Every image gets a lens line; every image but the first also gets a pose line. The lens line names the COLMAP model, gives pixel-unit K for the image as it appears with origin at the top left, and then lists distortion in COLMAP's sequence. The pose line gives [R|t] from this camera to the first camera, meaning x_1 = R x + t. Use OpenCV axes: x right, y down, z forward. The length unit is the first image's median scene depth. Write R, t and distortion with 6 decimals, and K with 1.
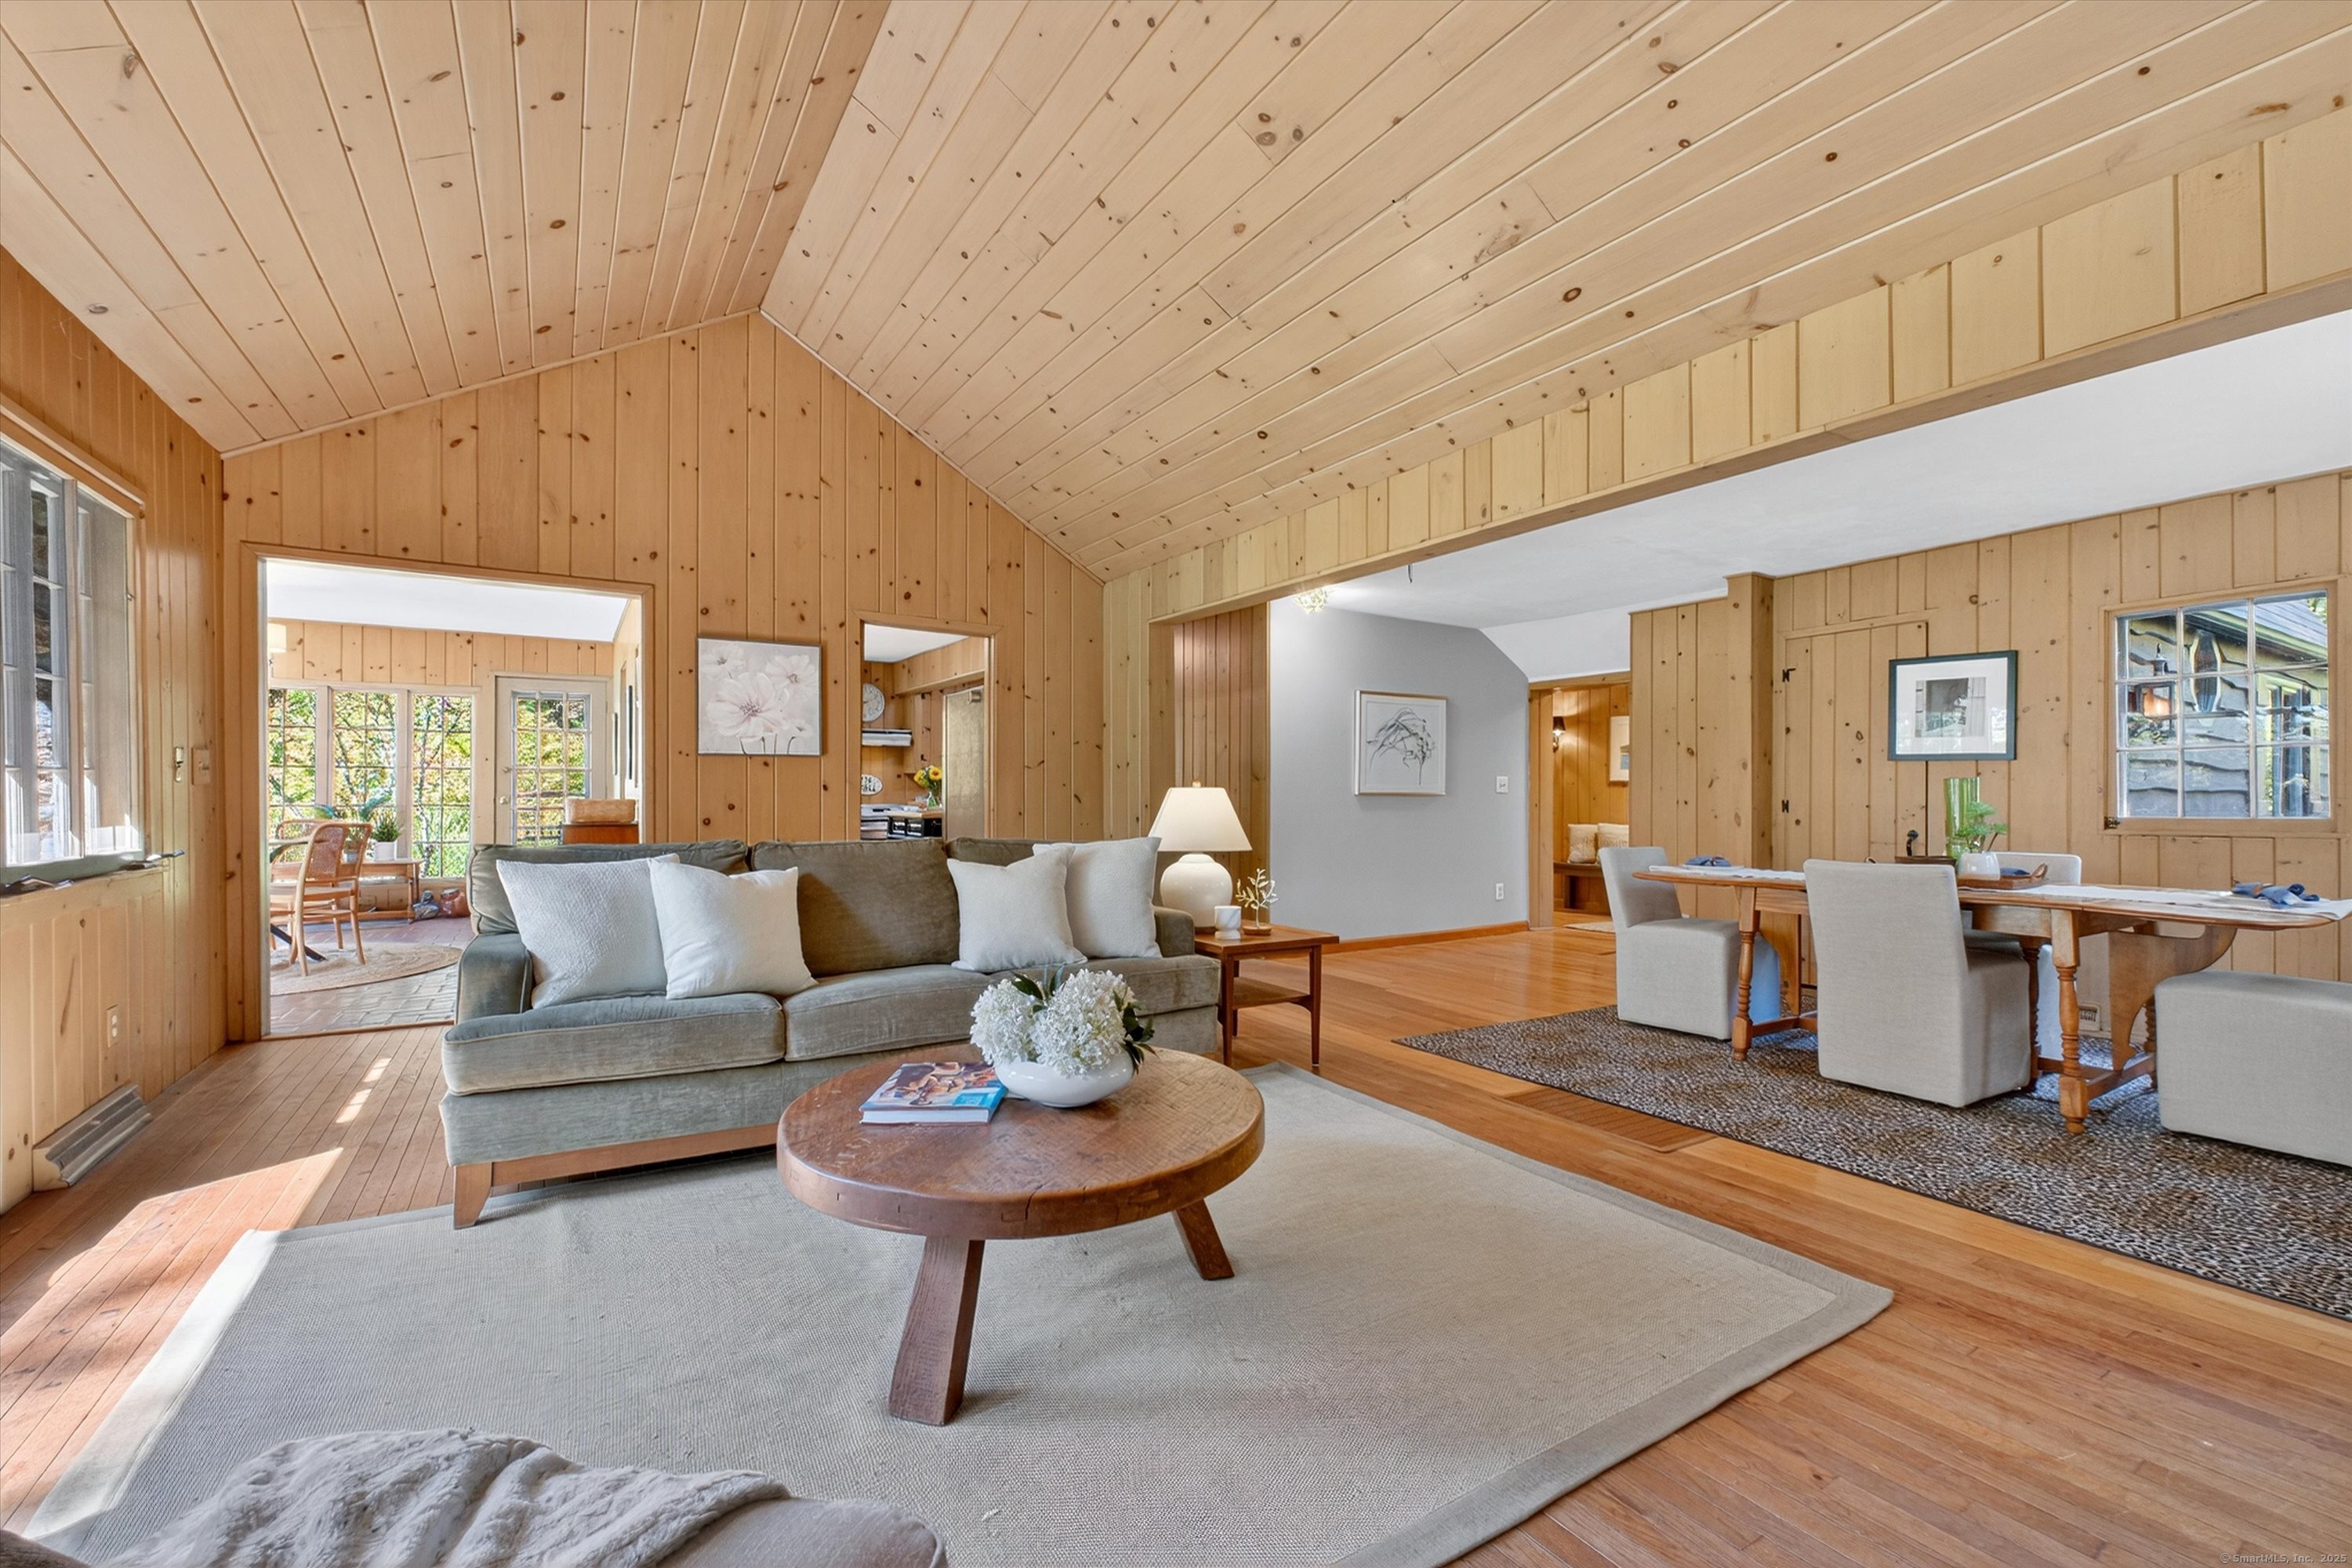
lens RADIAL K [[992.9, 0, 1188.1], [0, 992.9, 795.4], [0, 0, 1]] dist [-0.001018, 0.000079]
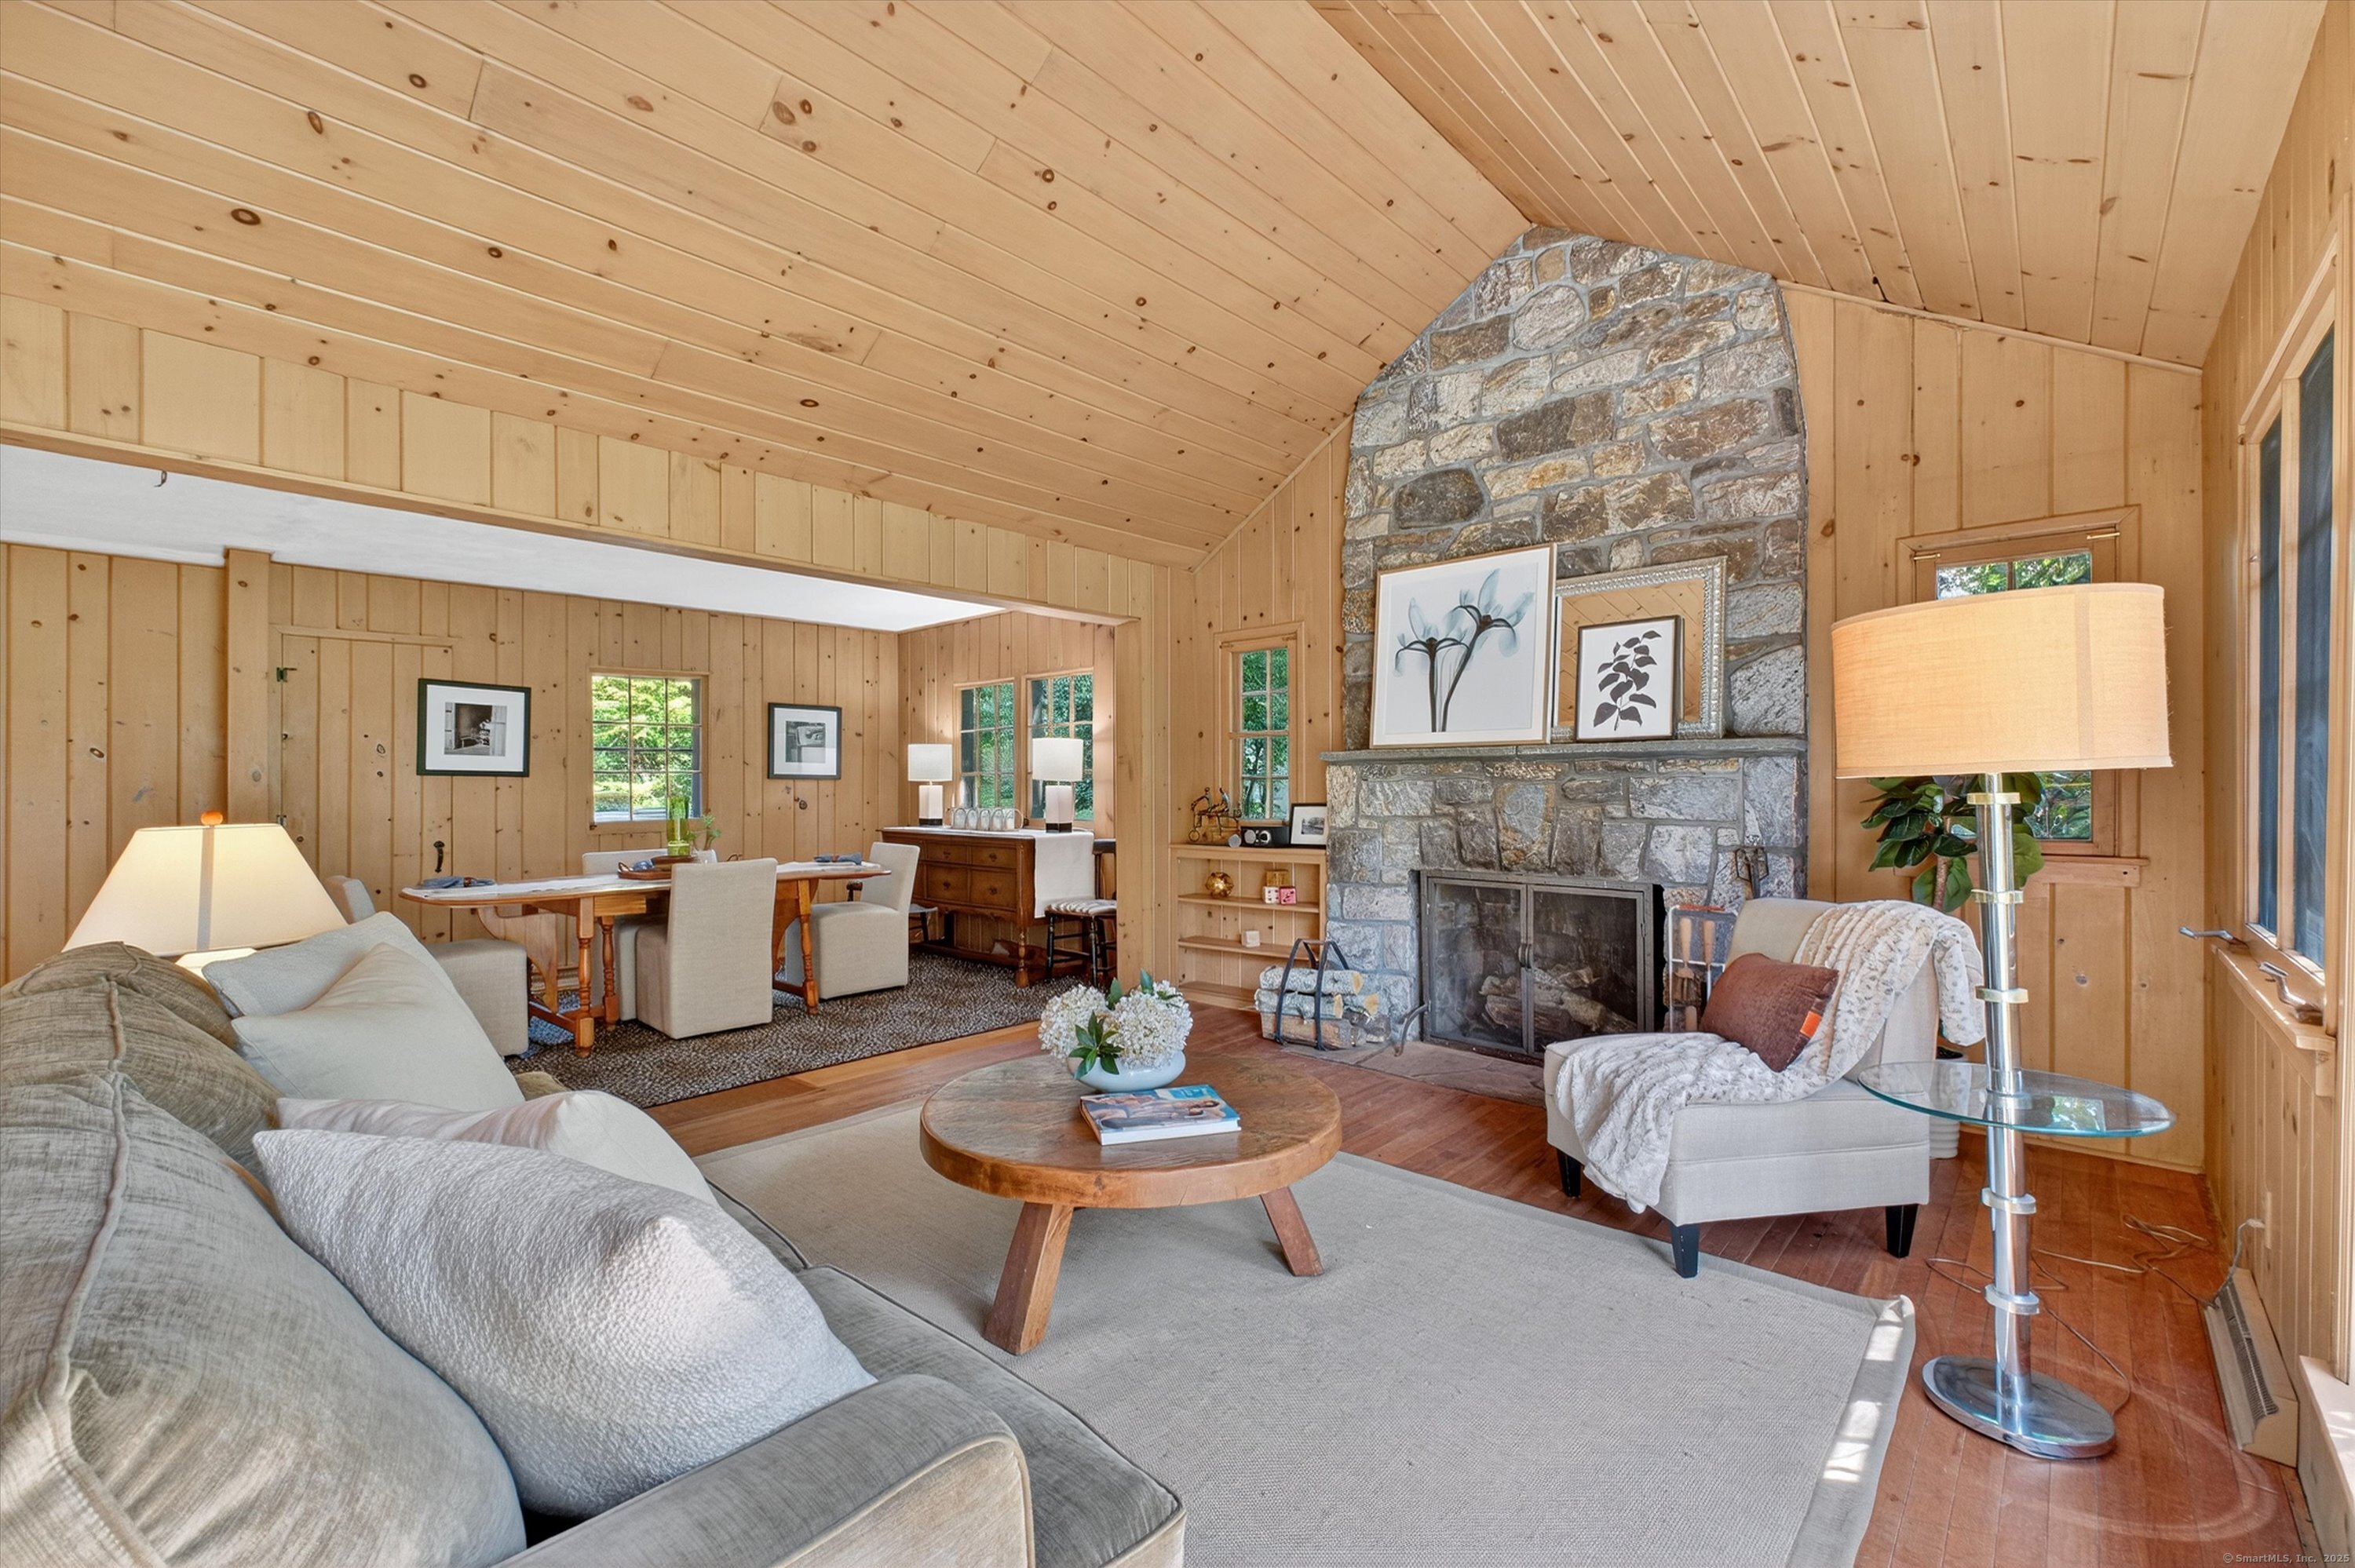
lens RADIAL K [[994.1, 0, 1191.7], [0, 994.1, 792.0], [0, 0, 1]] dist [-0.001018, 0.000079]
pose [[-0.267426, -0.004377, 0.963568, -0.598043], [0.001123, 0.999988, 0.004854, -0.025146], [-0.963578, 0.002380, -0.267418, 0.580876]]
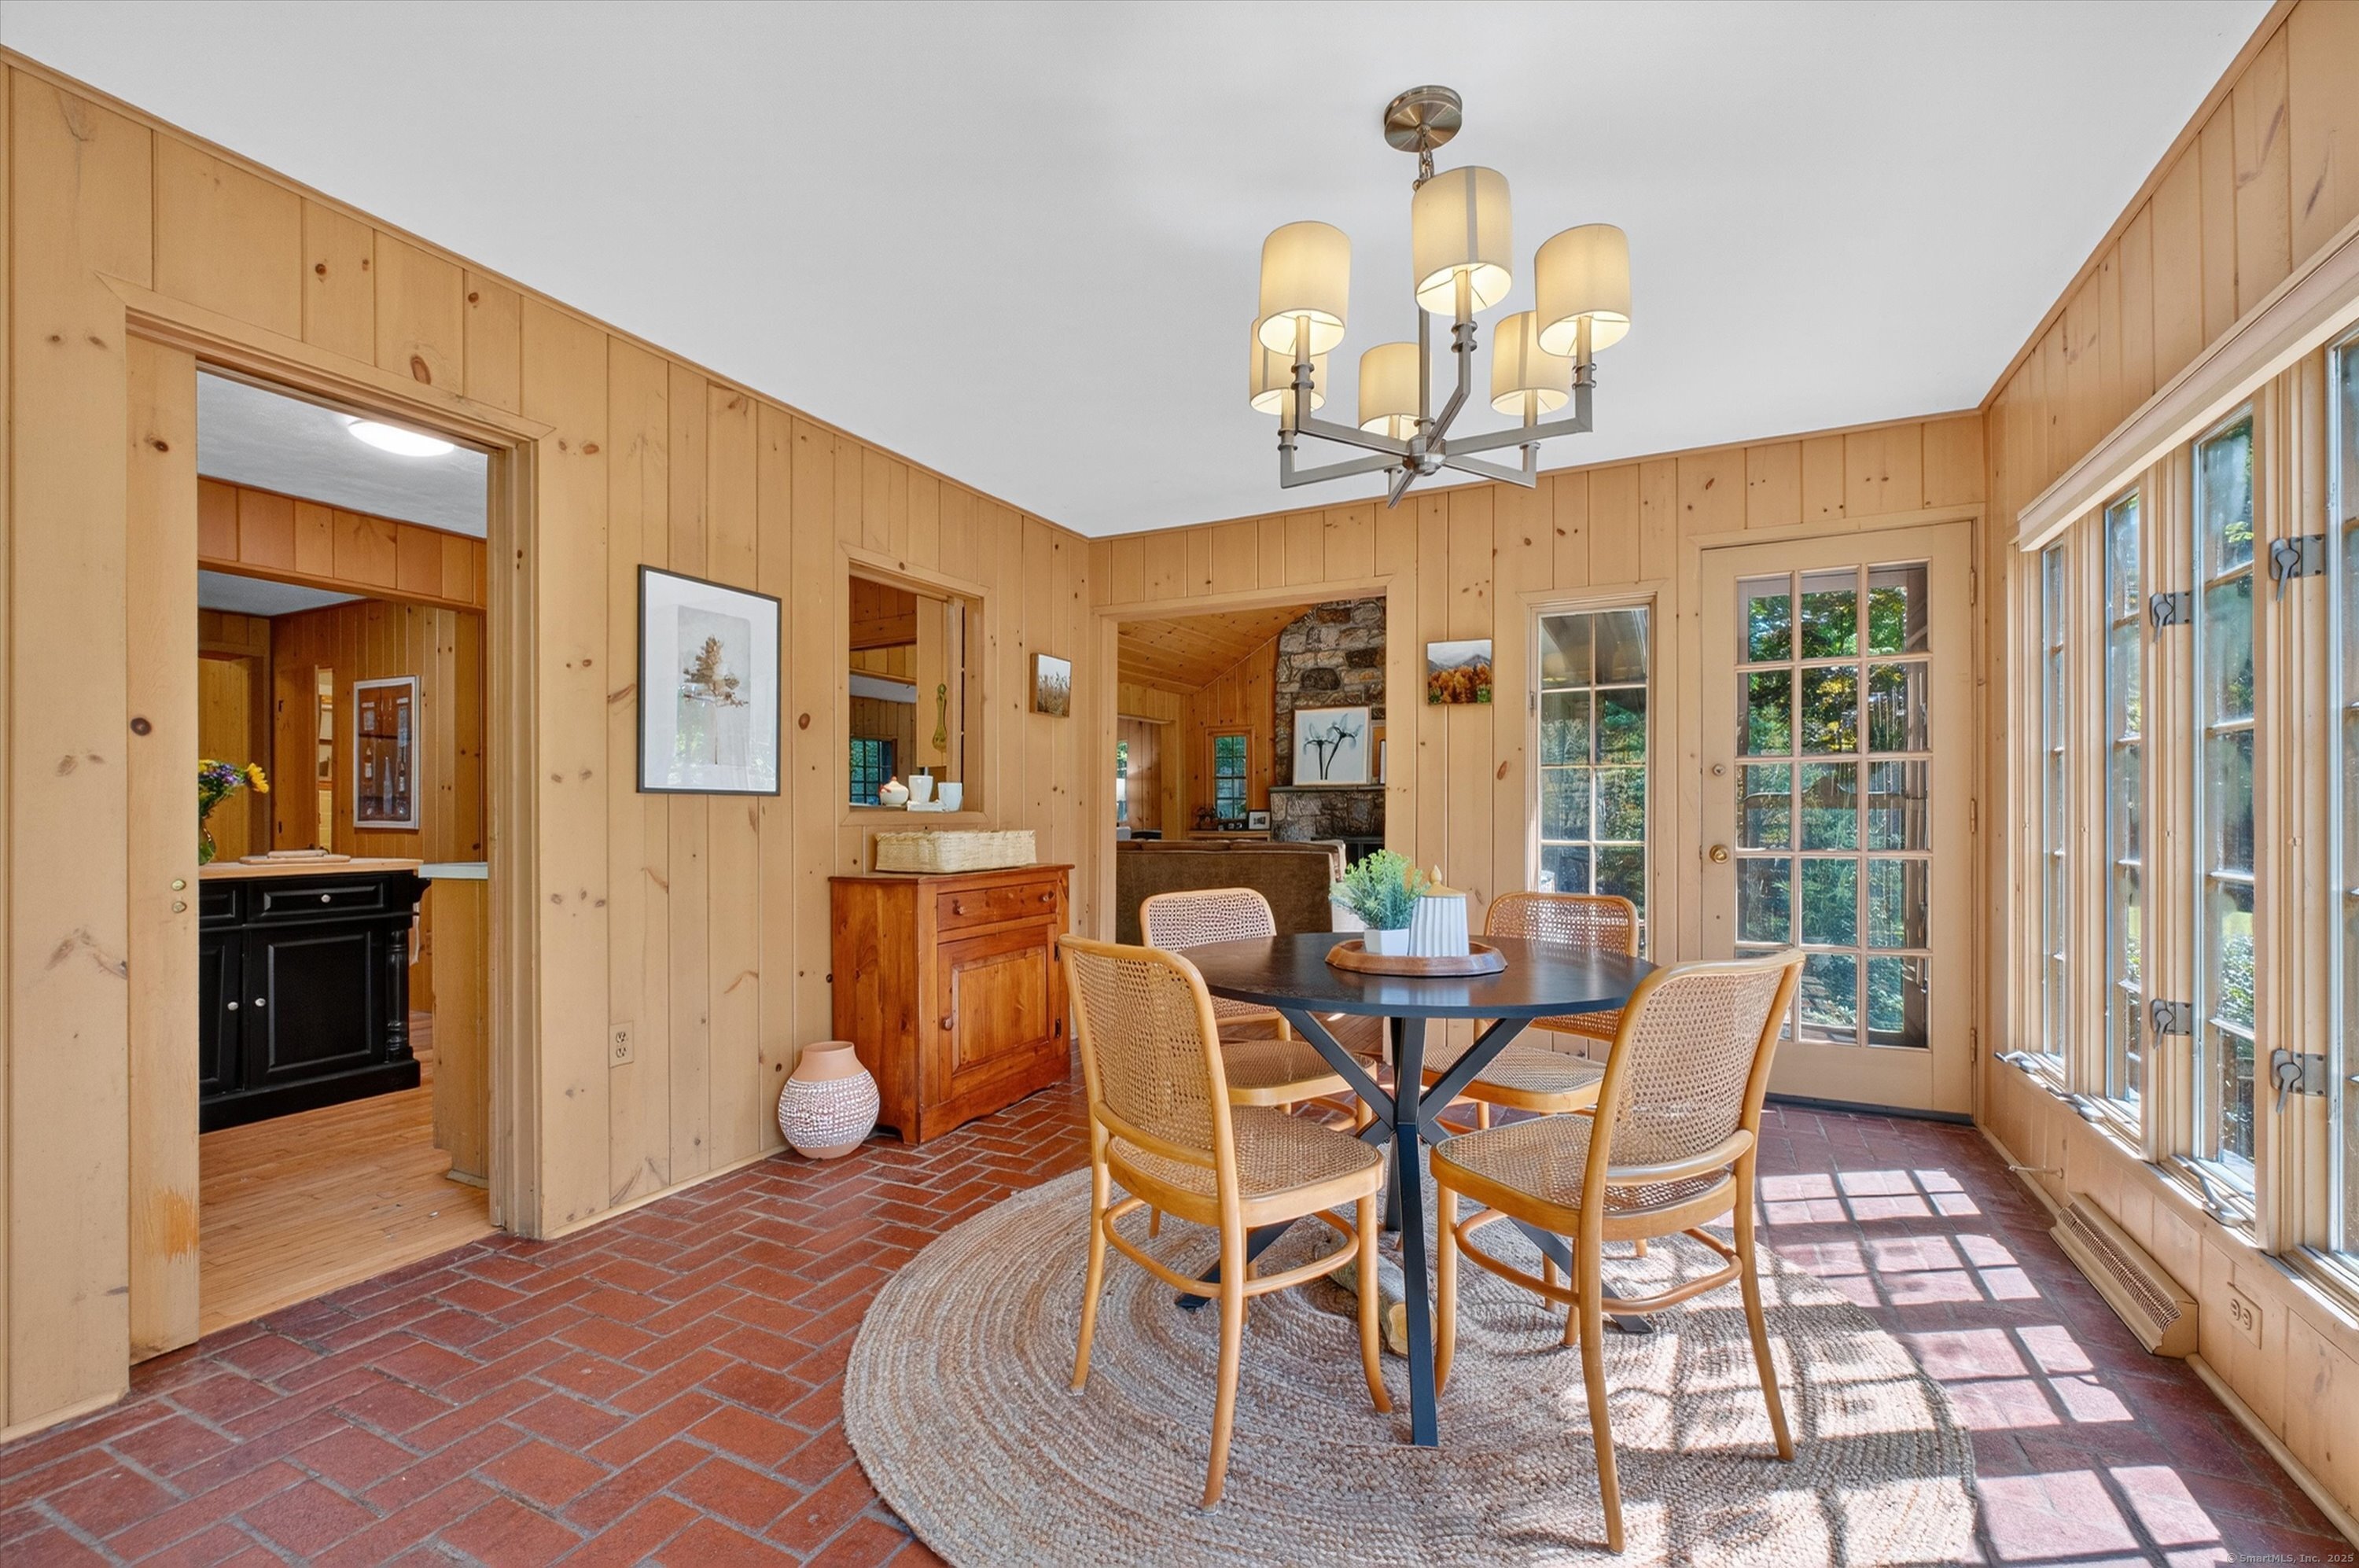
lens RADIAL K [[995.9, 0, 1179.2], [0, 995.9, 795.5], [0, 0, 1]] dist [-0.001018, 0.000079]
pose [[-0.515370, 0.005177, 0.856952, -2.160812], [-0.000292, 0.999981, -0.006216, -0.028007], [-0.856967, -0.003454, -0.515359, 2.221737]]
